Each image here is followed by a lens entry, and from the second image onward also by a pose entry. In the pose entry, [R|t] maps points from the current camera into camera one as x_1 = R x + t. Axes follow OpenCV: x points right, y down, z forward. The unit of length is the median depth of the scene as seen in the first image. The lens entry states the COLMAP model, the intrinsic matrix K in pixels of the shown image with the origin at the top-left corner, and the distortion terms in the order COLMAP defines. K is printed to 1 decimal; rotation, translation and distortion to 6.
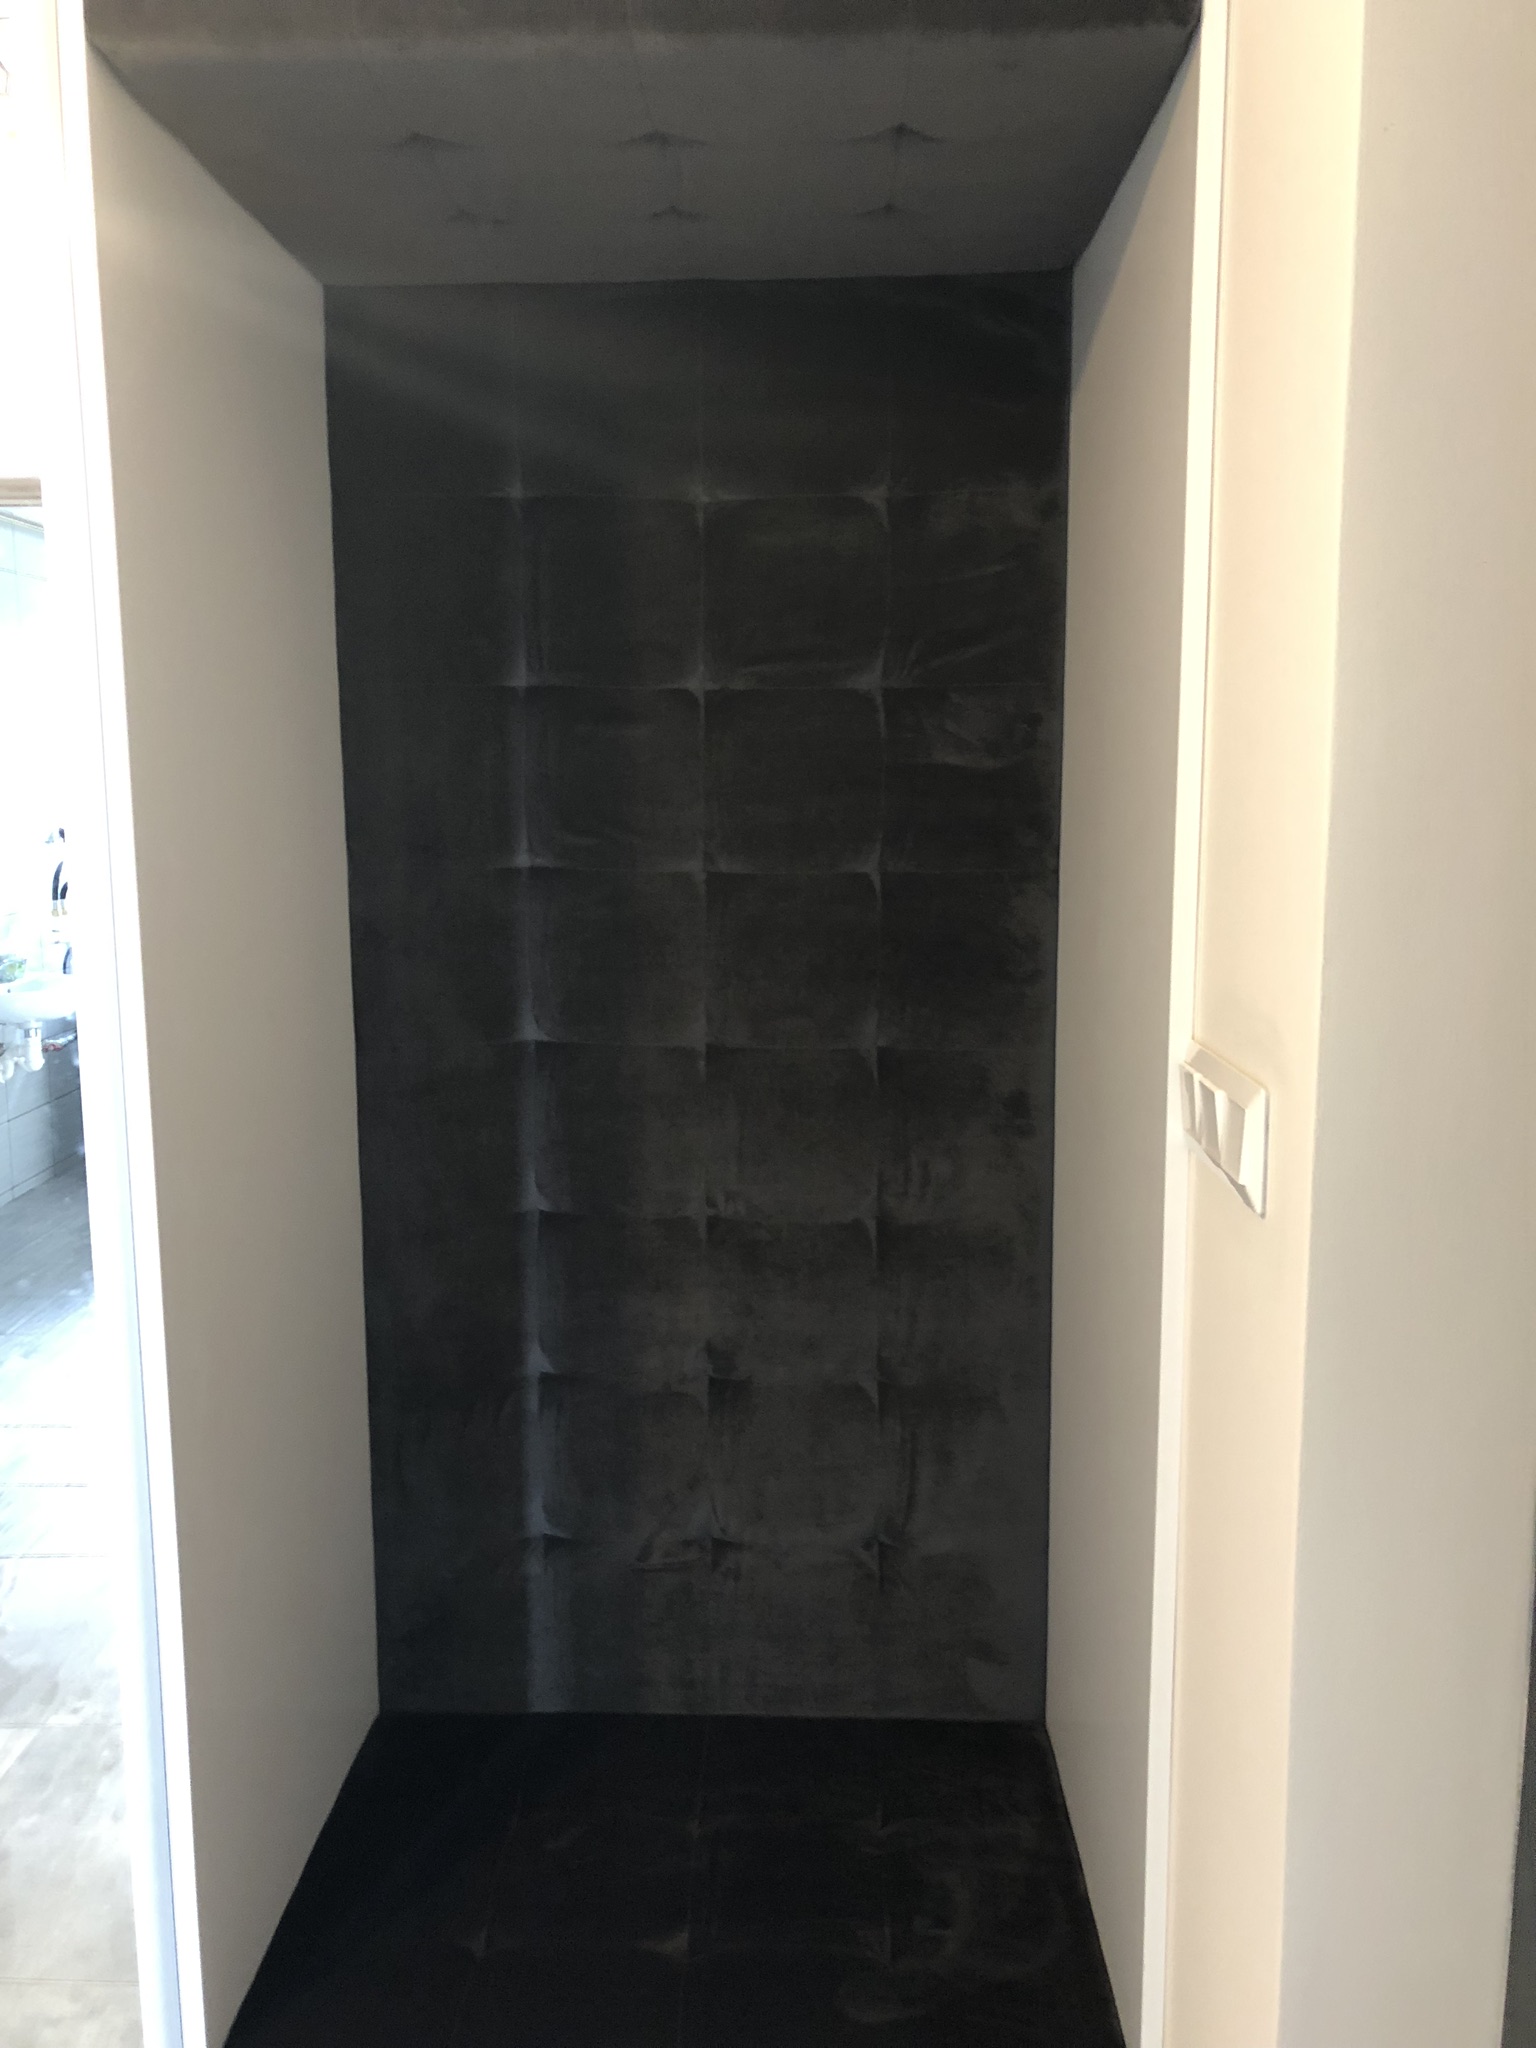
lens RADIAL K [[1690.8, 0, 754.7], [0, 1690.8, 1018.9], [0, 0, 1]] dist [0.051836, -0.061353]
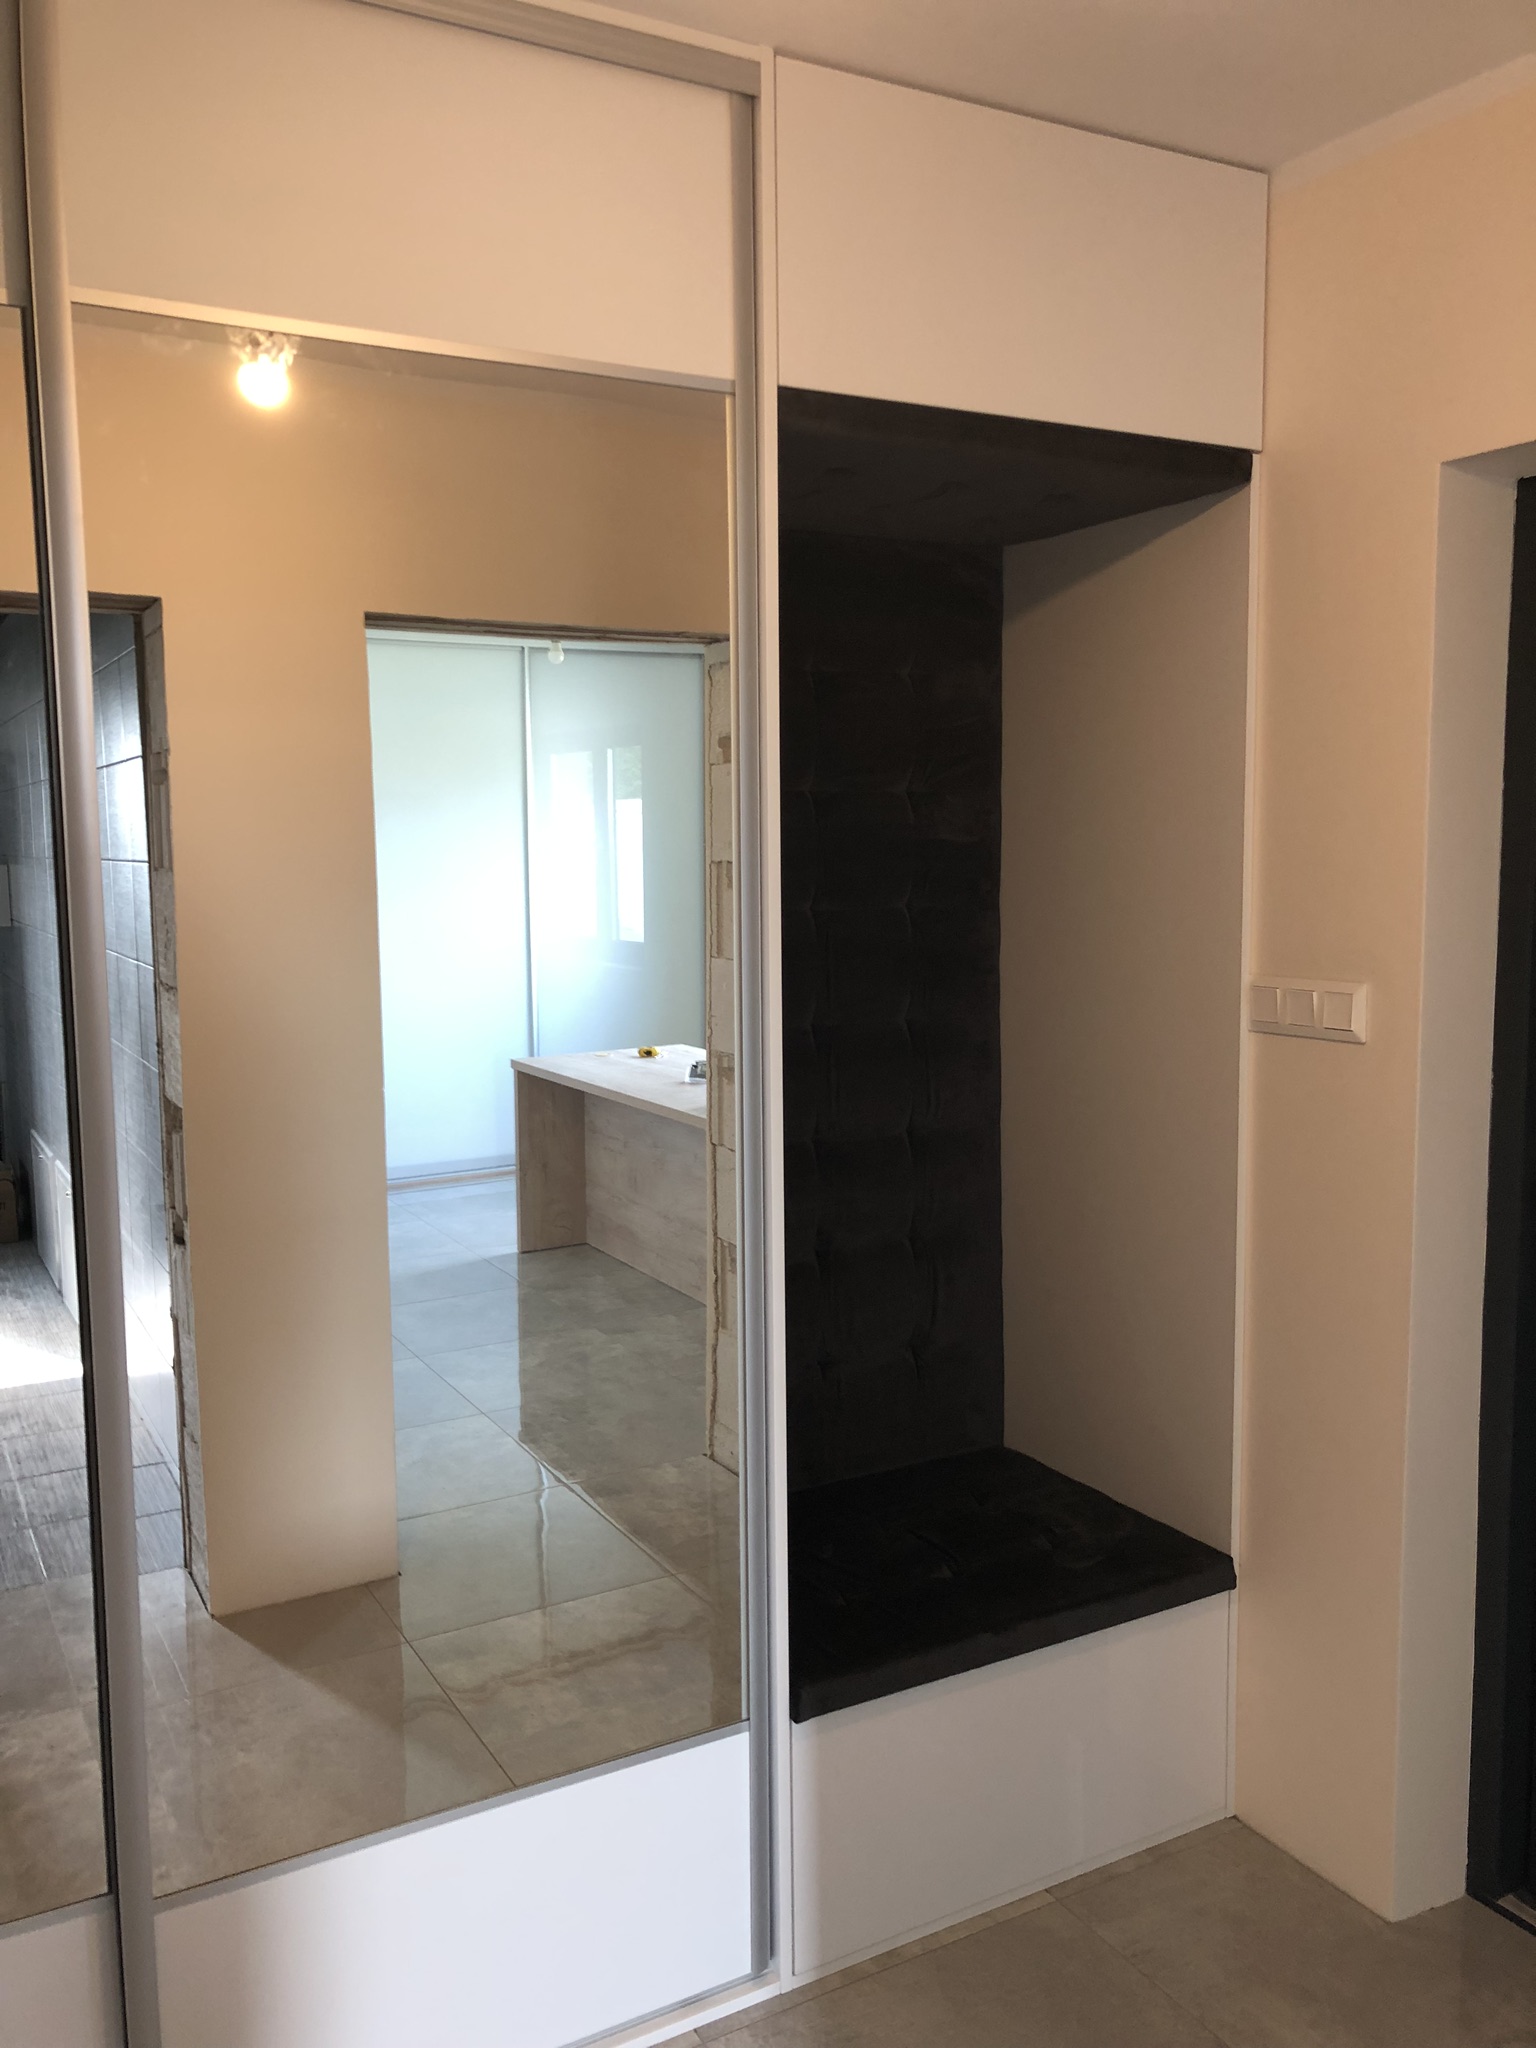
lens RADIAL K [[1690.8, 0, 754.7], [0, 1690.8, 1018.9], [0, 0, 1]] dist [0.051836, -0.061353]
pose [[0.853748, -0.061433, 0.517049, -0.858737], [0.083068, 0.996367, -0.018779, 0.033920], [-0.514017, 0.058983, 0.855750, -0.260836]]
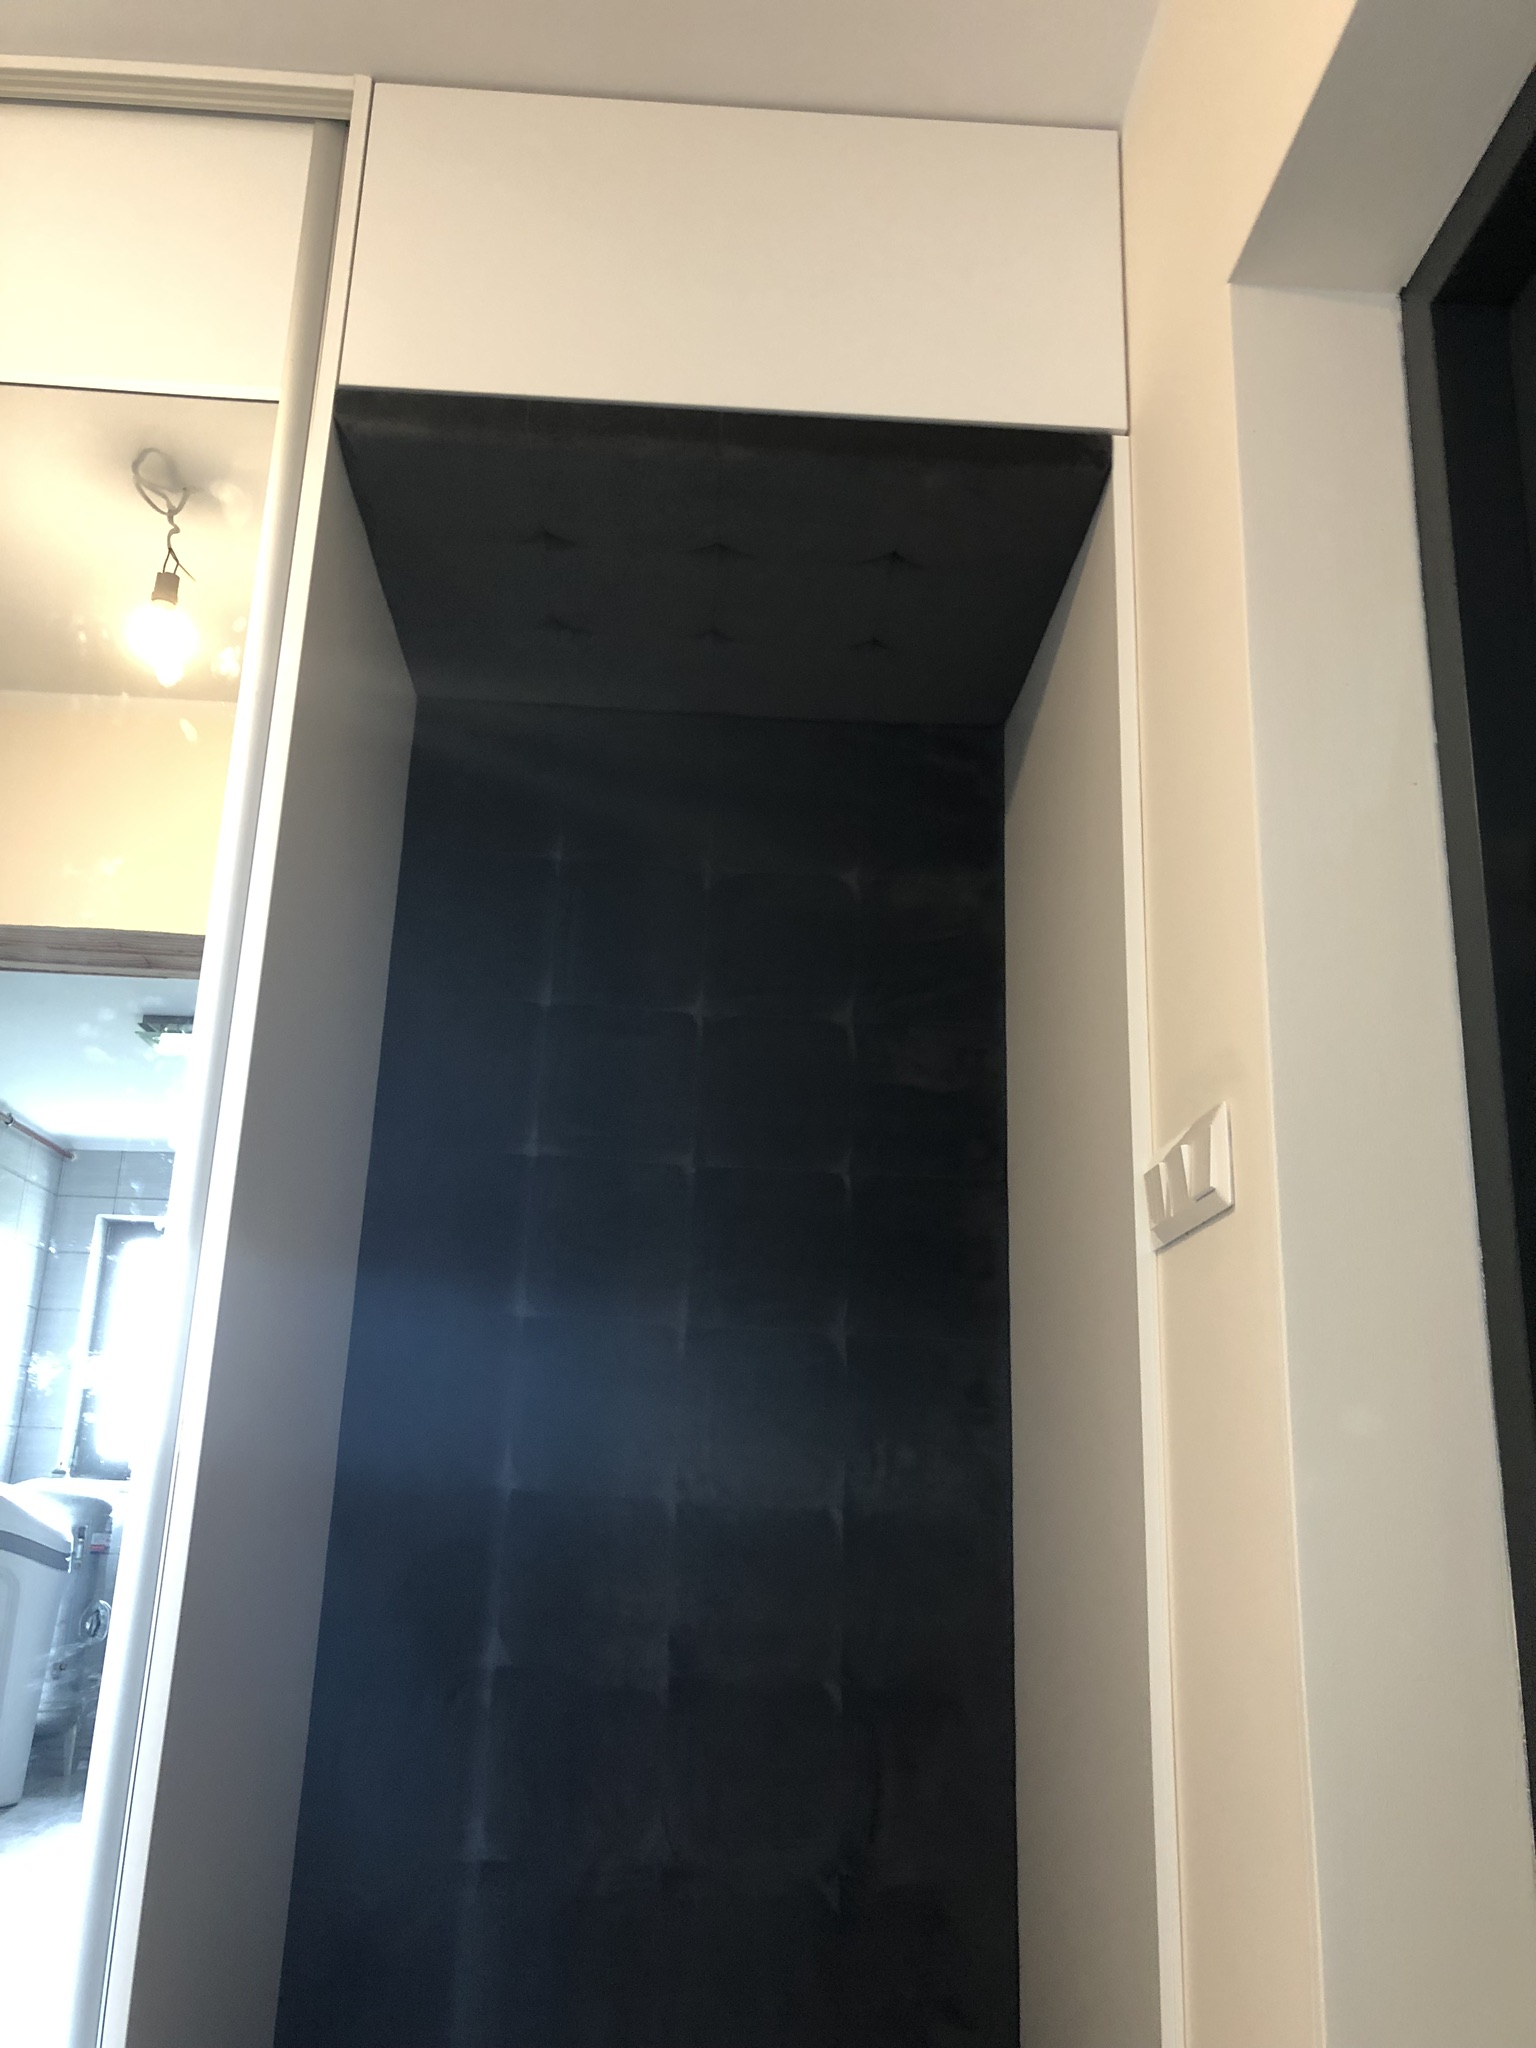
lens RADIAL K [[1690.8, 0, 754.7], [0, 1690.8, 1018.9], [0, 0, 1]] dist [0.051836, -0.061353]
pose [[0.996141, 0.061739, 0.062384, -0.065616], [-0.029687, 0.905888, -0.422475, 0.294301], [-0.082596, 0.418993, 0.904225, -0.054437]]
